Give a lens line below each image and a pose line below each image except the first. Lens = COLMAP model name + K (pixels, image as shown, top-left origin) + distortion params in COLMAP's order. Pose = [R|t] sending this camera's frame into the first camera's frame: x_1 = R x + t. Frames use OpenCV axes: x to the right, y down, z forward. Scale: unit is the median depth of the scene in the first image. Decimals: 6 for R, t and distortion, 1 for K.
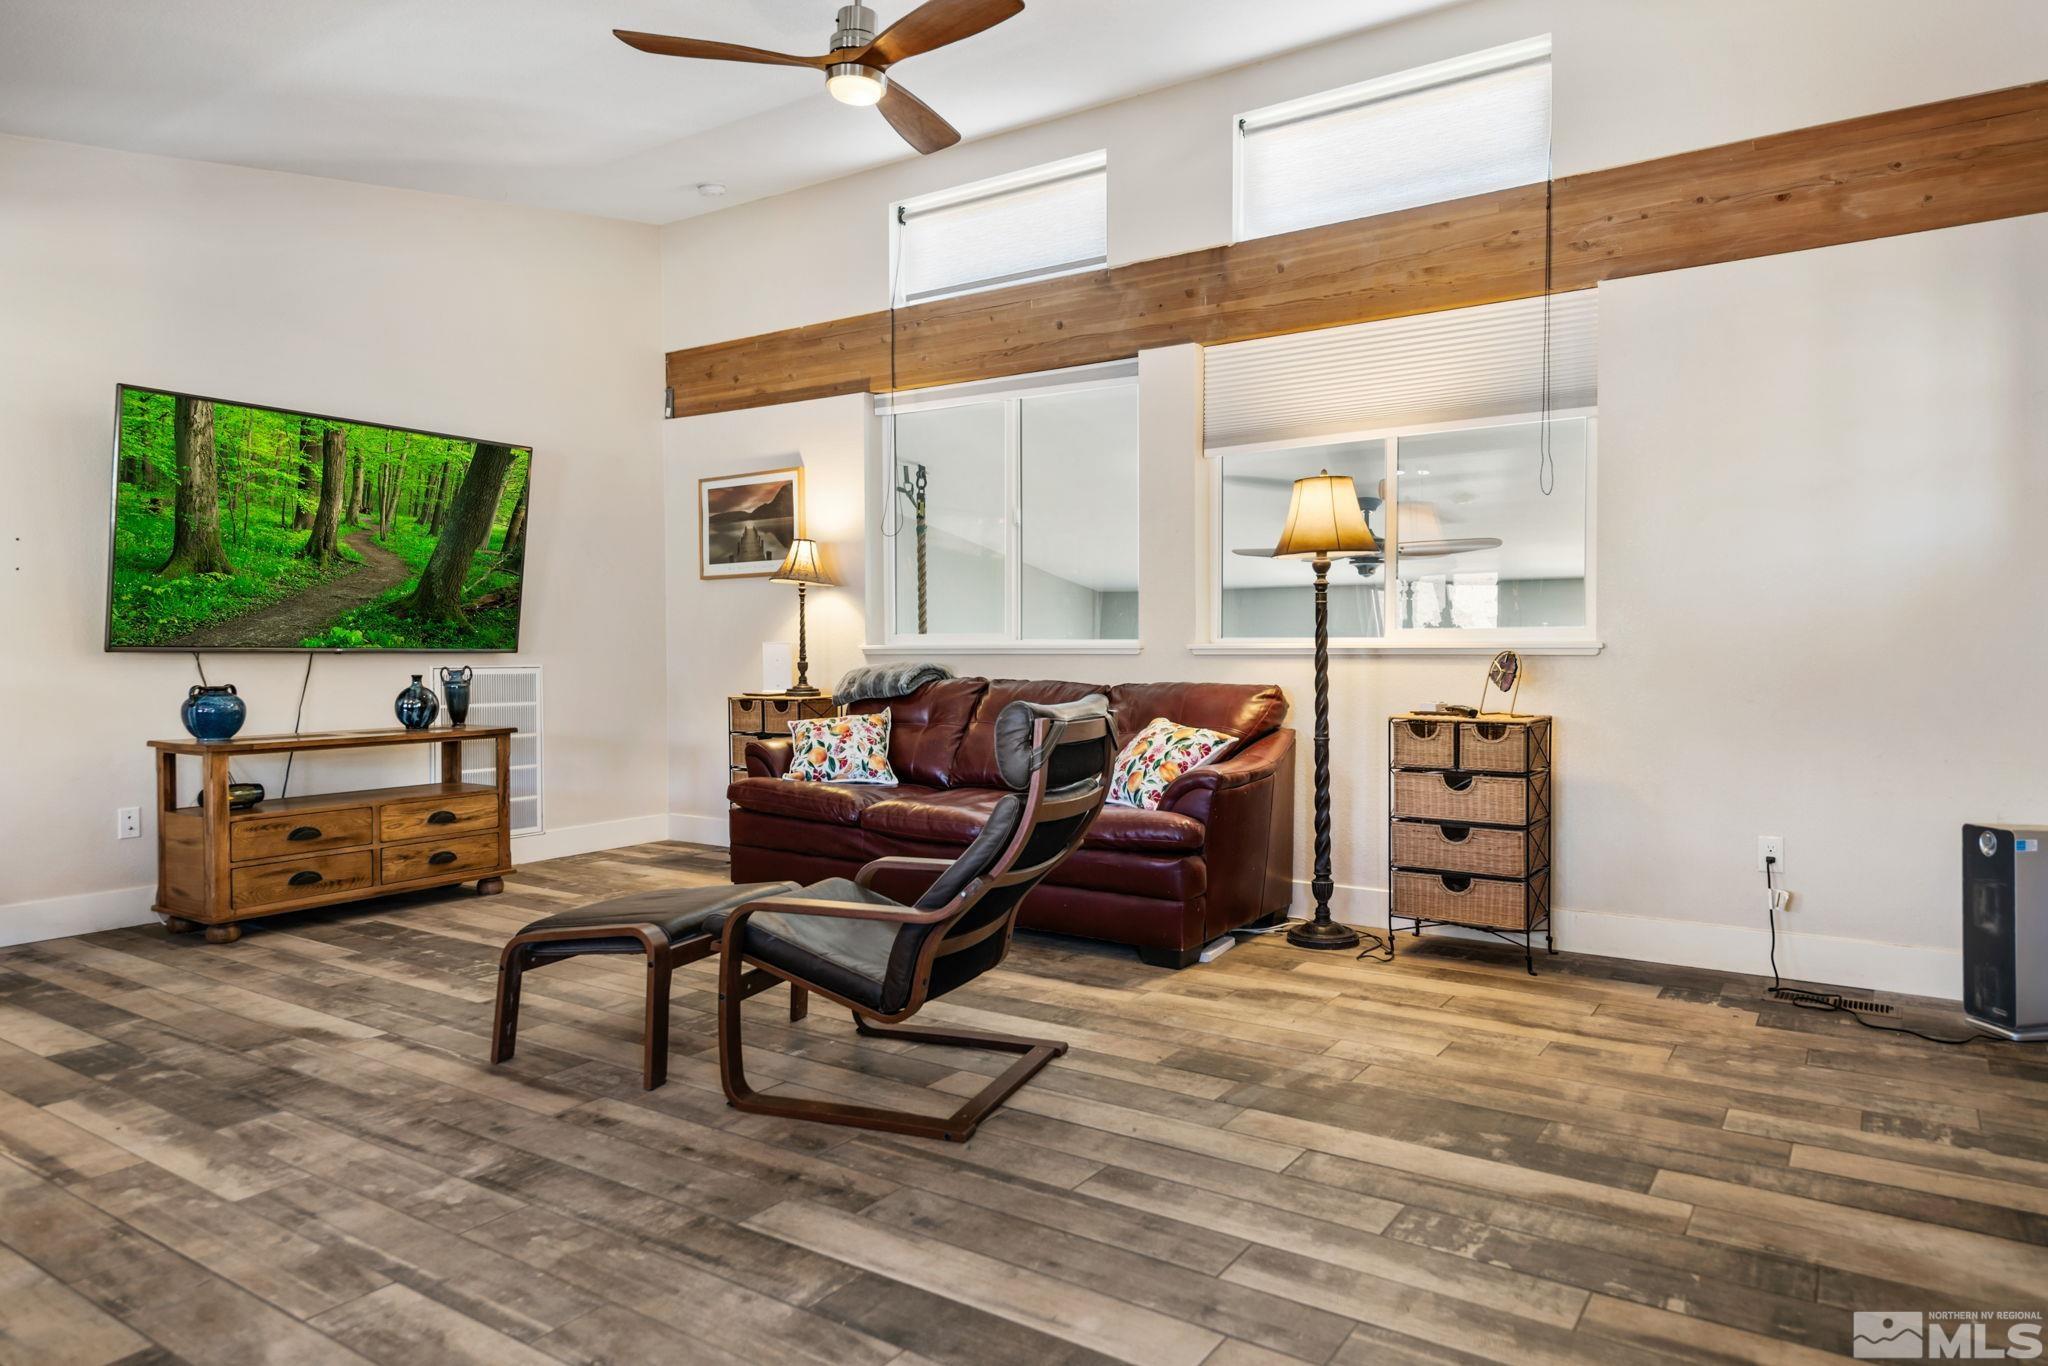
lens RADIAL K [[1305.3, 0, 1024.0], [0, 1305.3, 683.0], [0, 0, 1]] dist [0.021641, -0.000513]
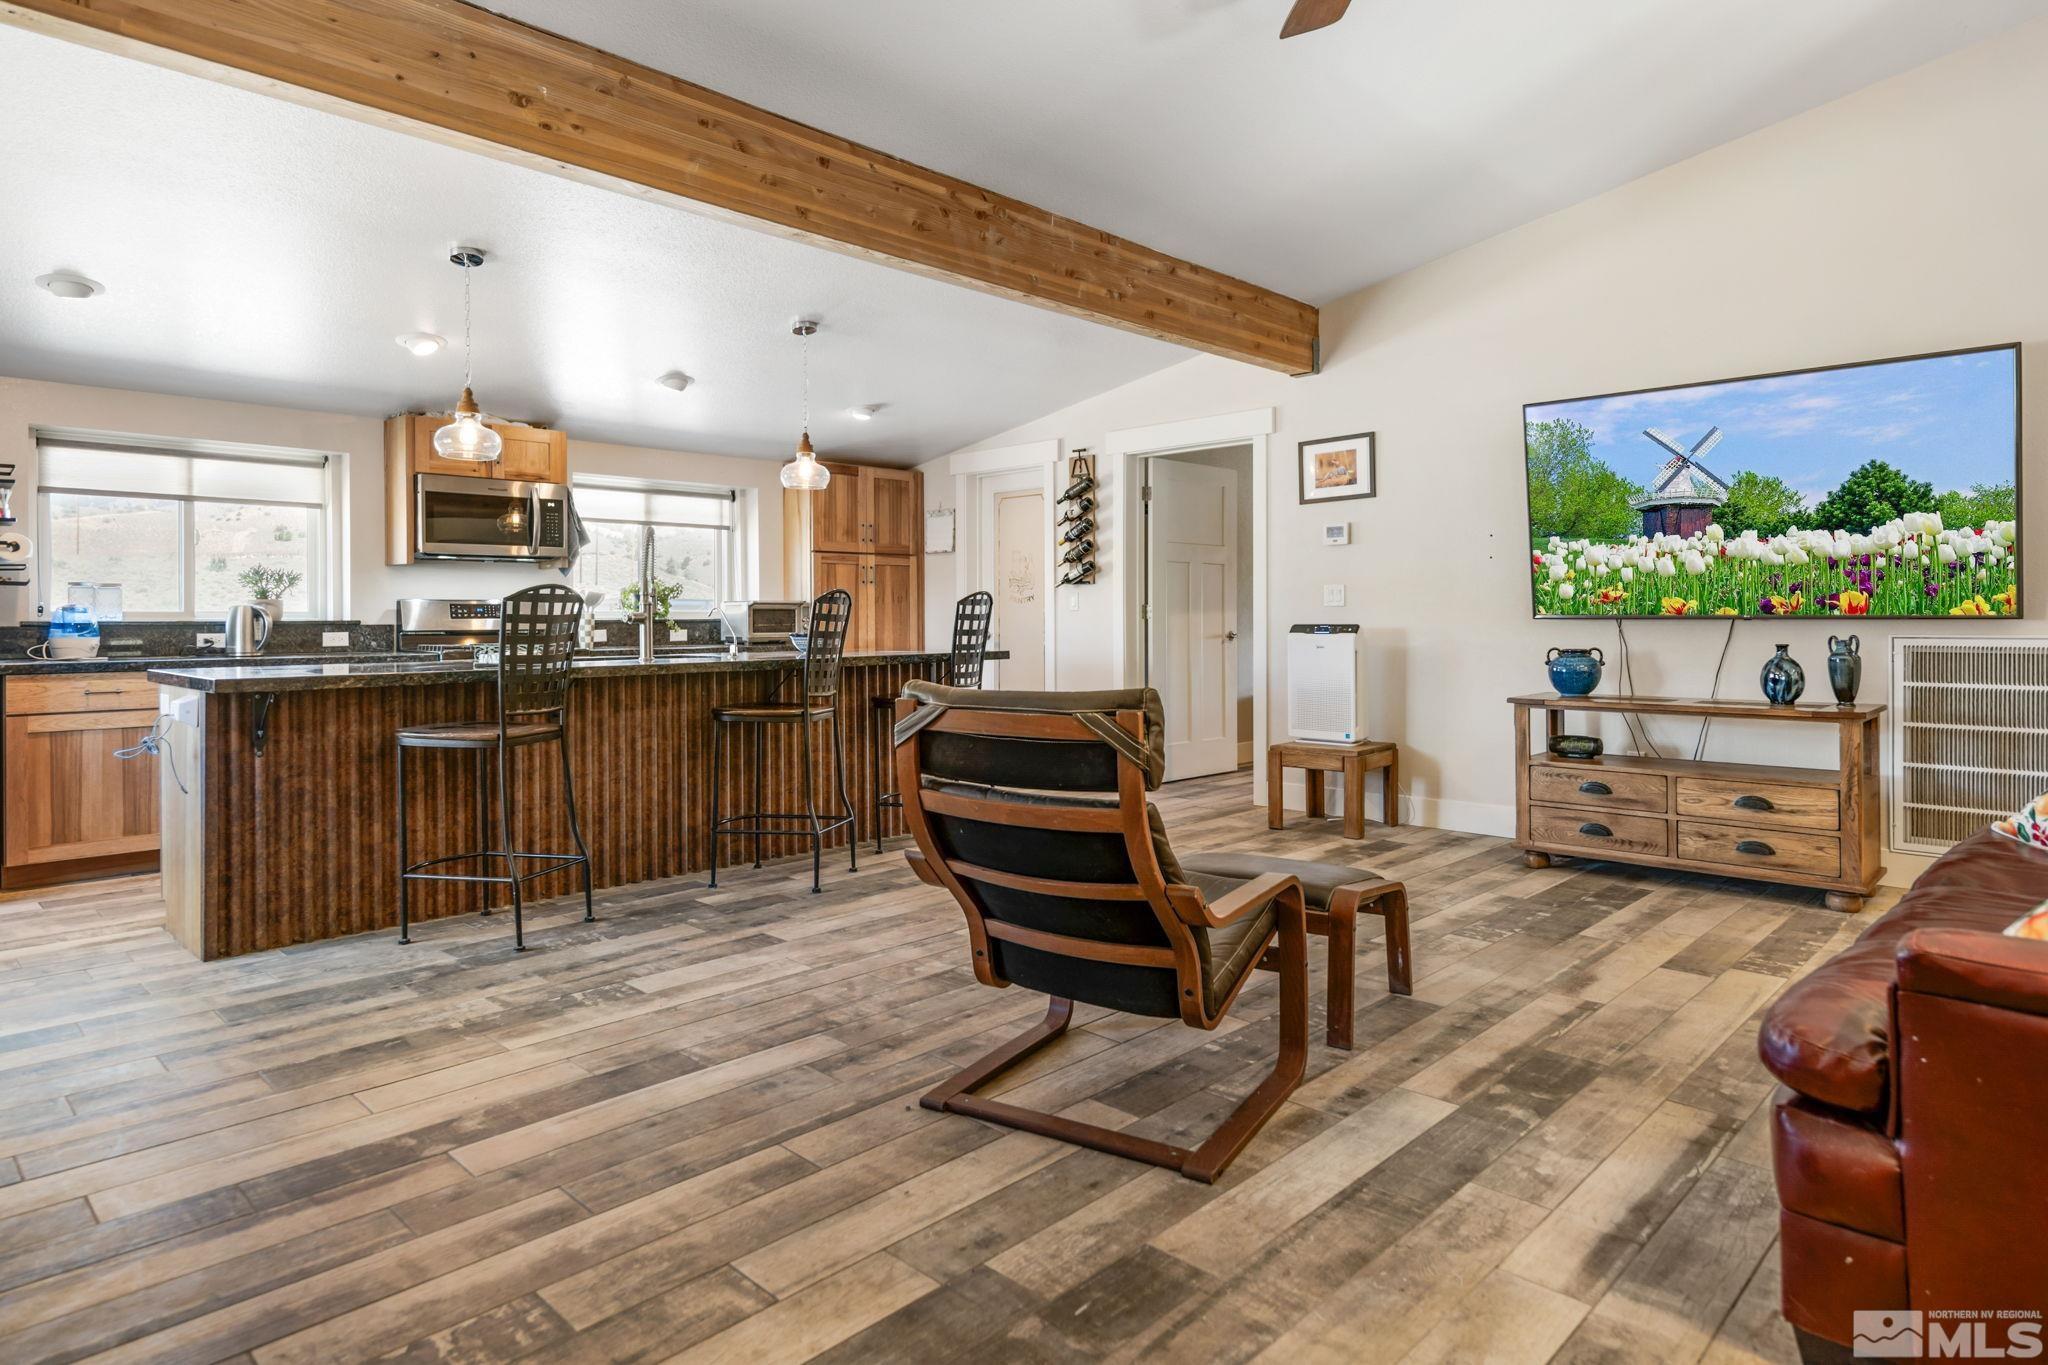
lens RADIAL K [[1142.1, 0, 992.1], [0, 1142.1, 620.5], [0, 0, 1]] dist [0.009330, -0.000797]
pose [[-0.192752, 0.005568, -0.981232, 0.750853], [-0.019286, 0.999769, 0.009462, -0.035384], [0.981058, 0.020748, -0.192600, 1.117777]]
